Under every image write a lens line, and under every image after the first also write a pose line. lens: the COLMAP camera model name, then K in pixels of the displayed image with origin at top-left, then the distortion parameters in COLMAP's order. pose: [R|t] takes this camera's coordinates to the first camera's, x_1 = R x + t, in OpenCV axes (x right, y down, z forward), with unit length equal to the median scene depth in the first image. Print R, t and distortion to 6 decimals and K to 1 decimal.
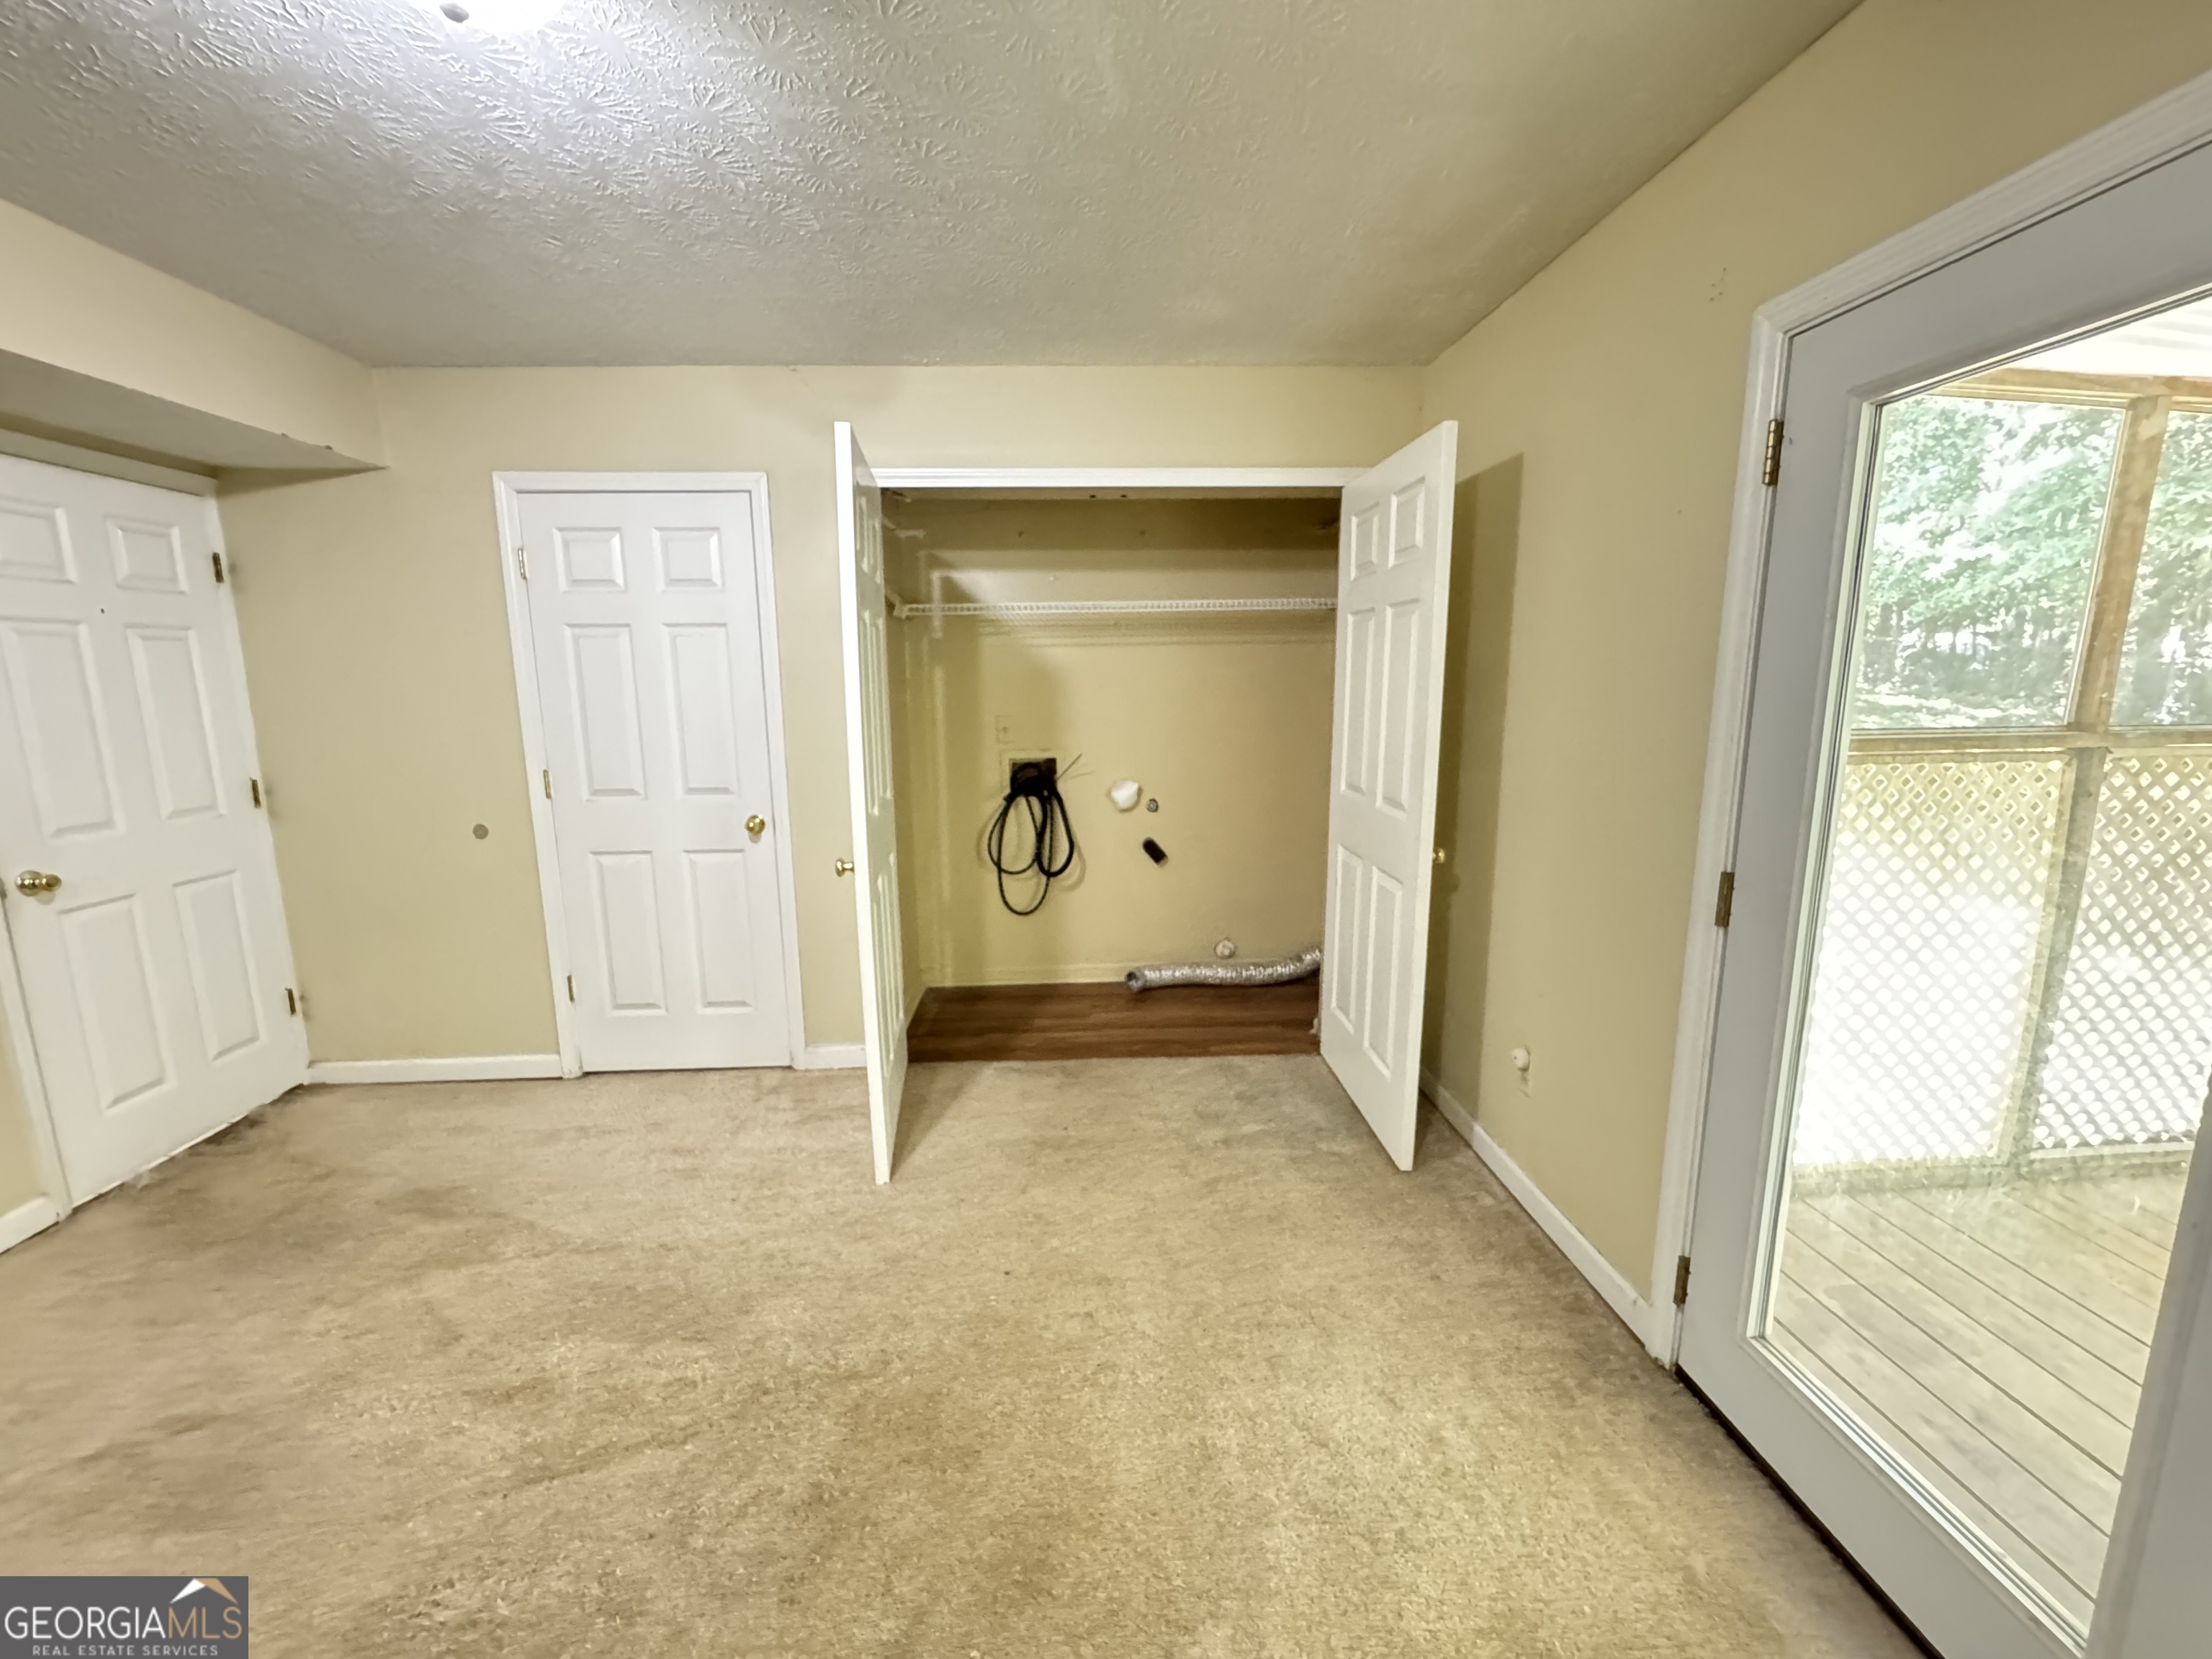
lens RADIAL K [[903.3, 0, 1102.3], [0, 903.3, 827.2], [0, 0, 1]] dist [-0.004198, -0.000725]
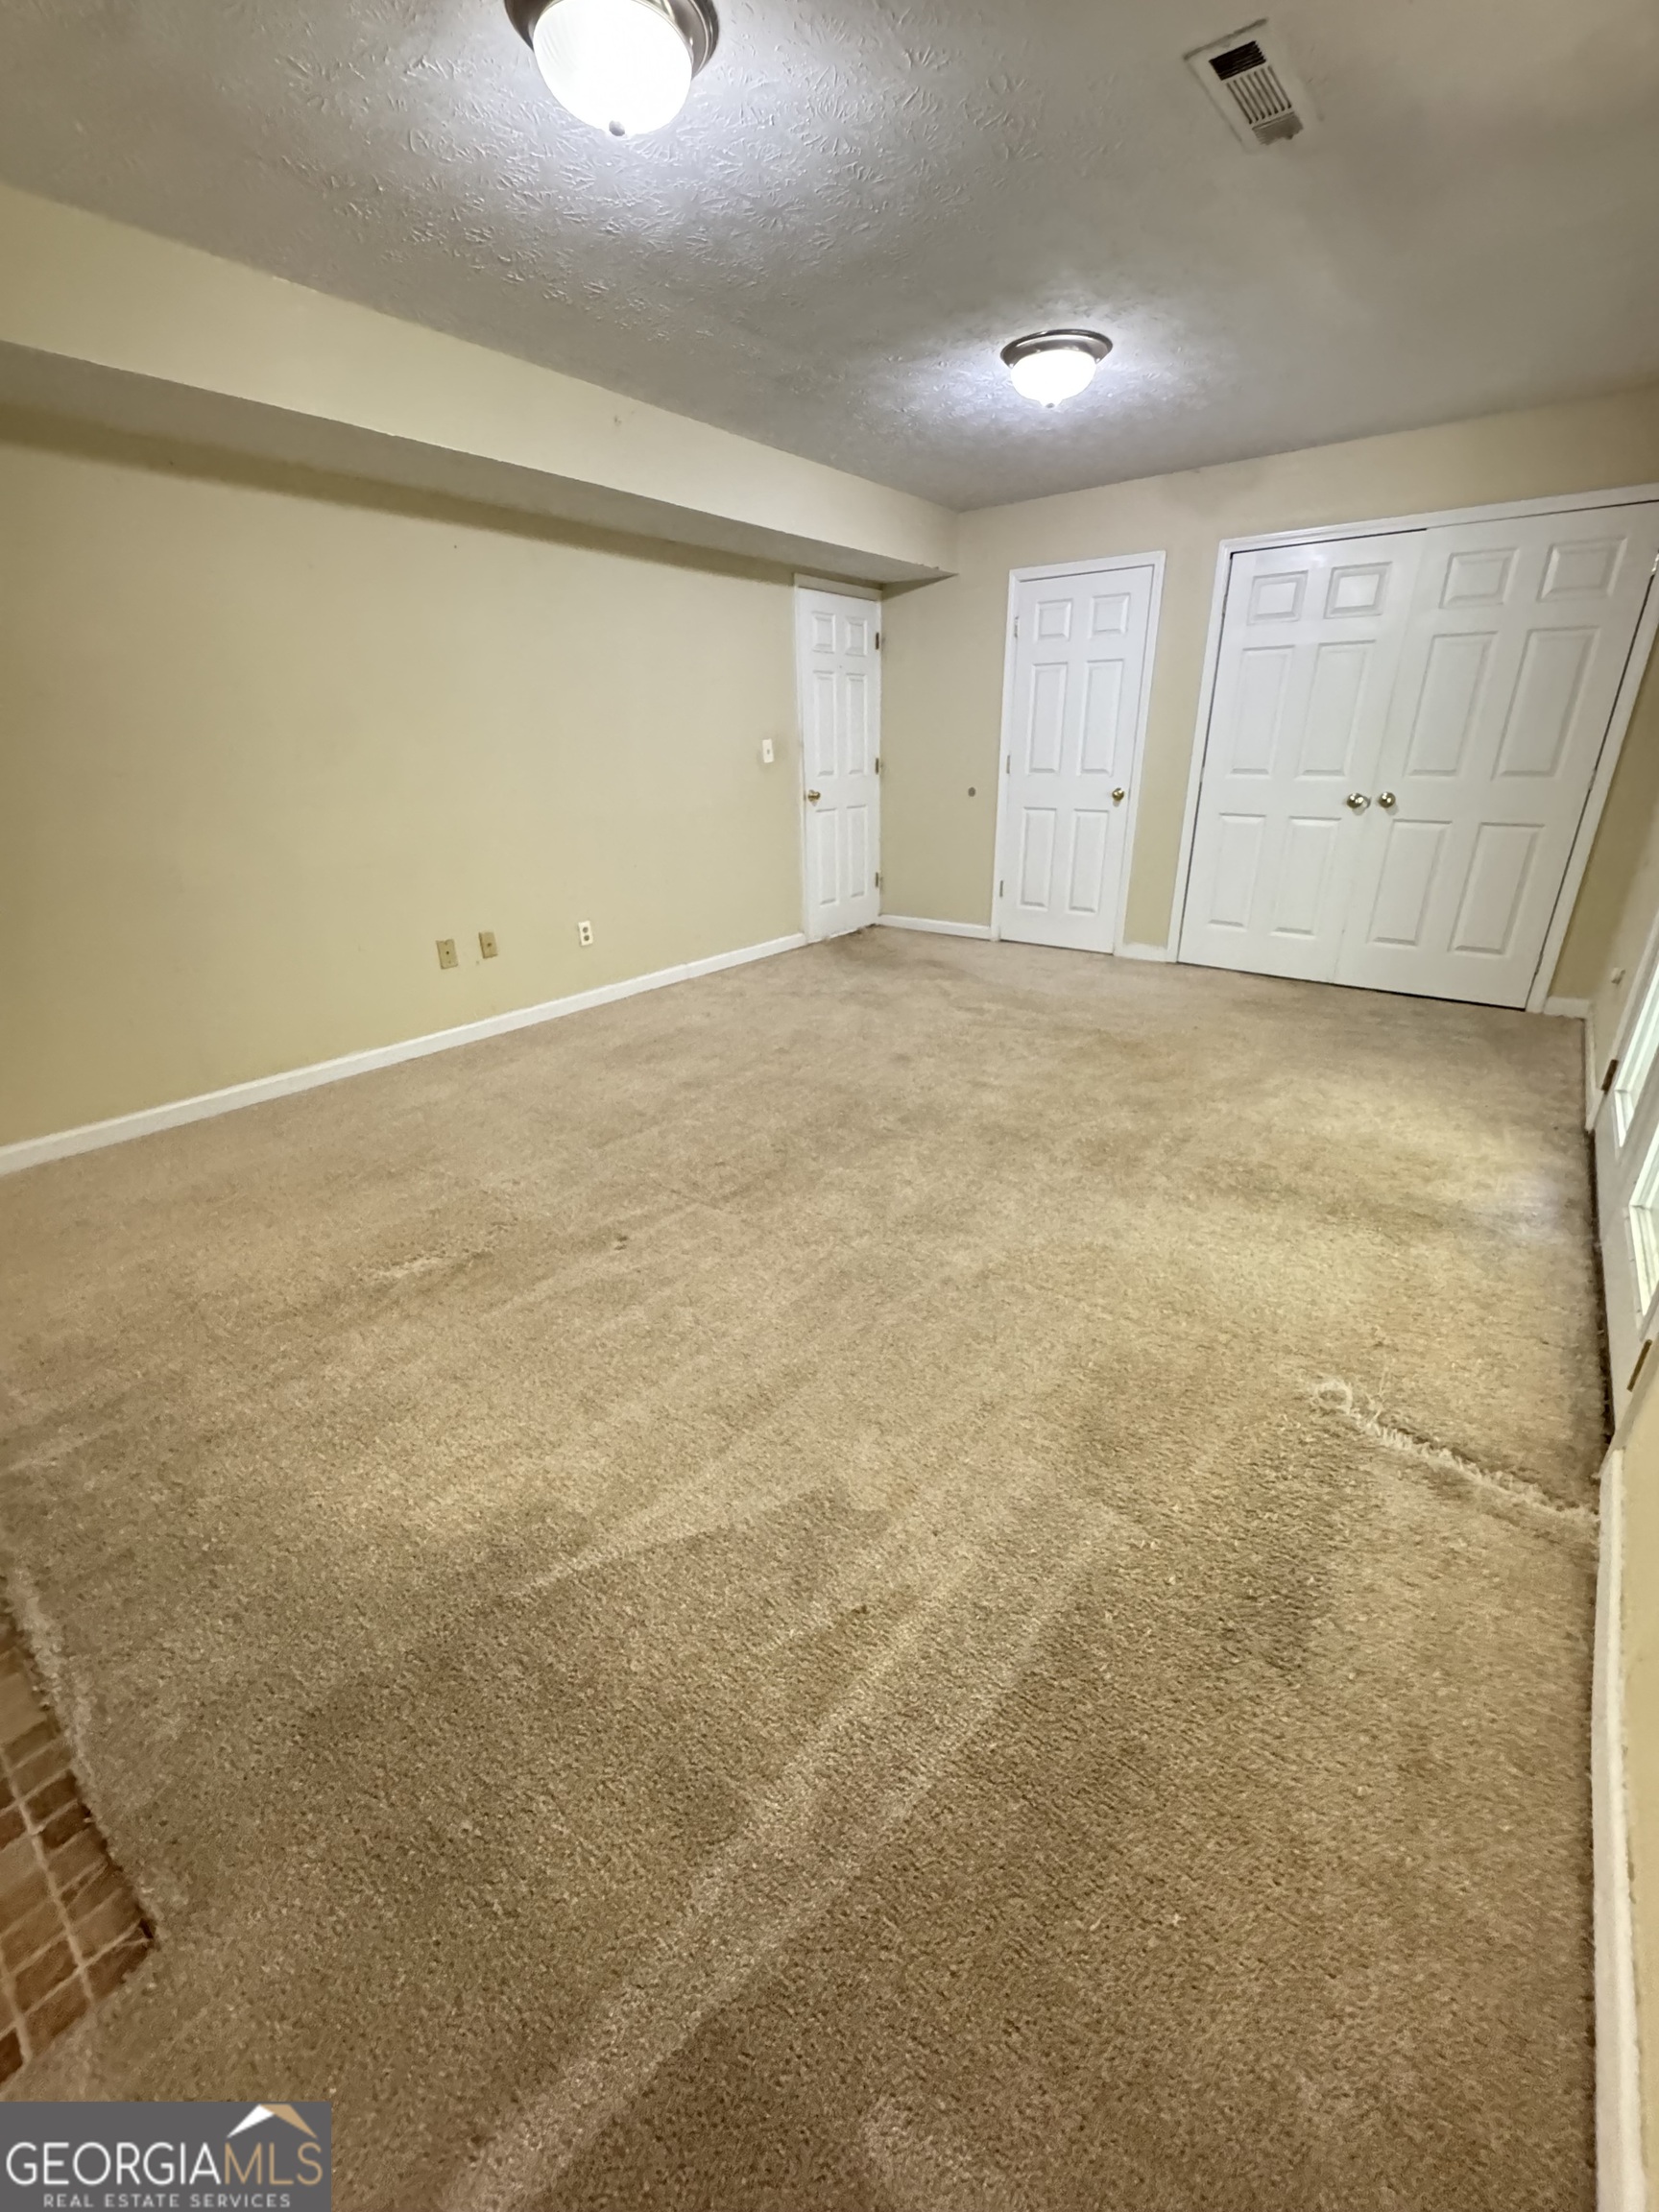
lens RADIAL K [[903.3, 0, 826.5], [0, 903.3, 1116.7], [0, 0, 1]] dist [-0.004198, -0.000725]
pose [[0.763276, 0.248504, -0.596369, 0.407761], [-0.099908, 0.957364, 0.271060, 0.206412], [0.638301, -0.147311, 0.755560, -0.804445]]
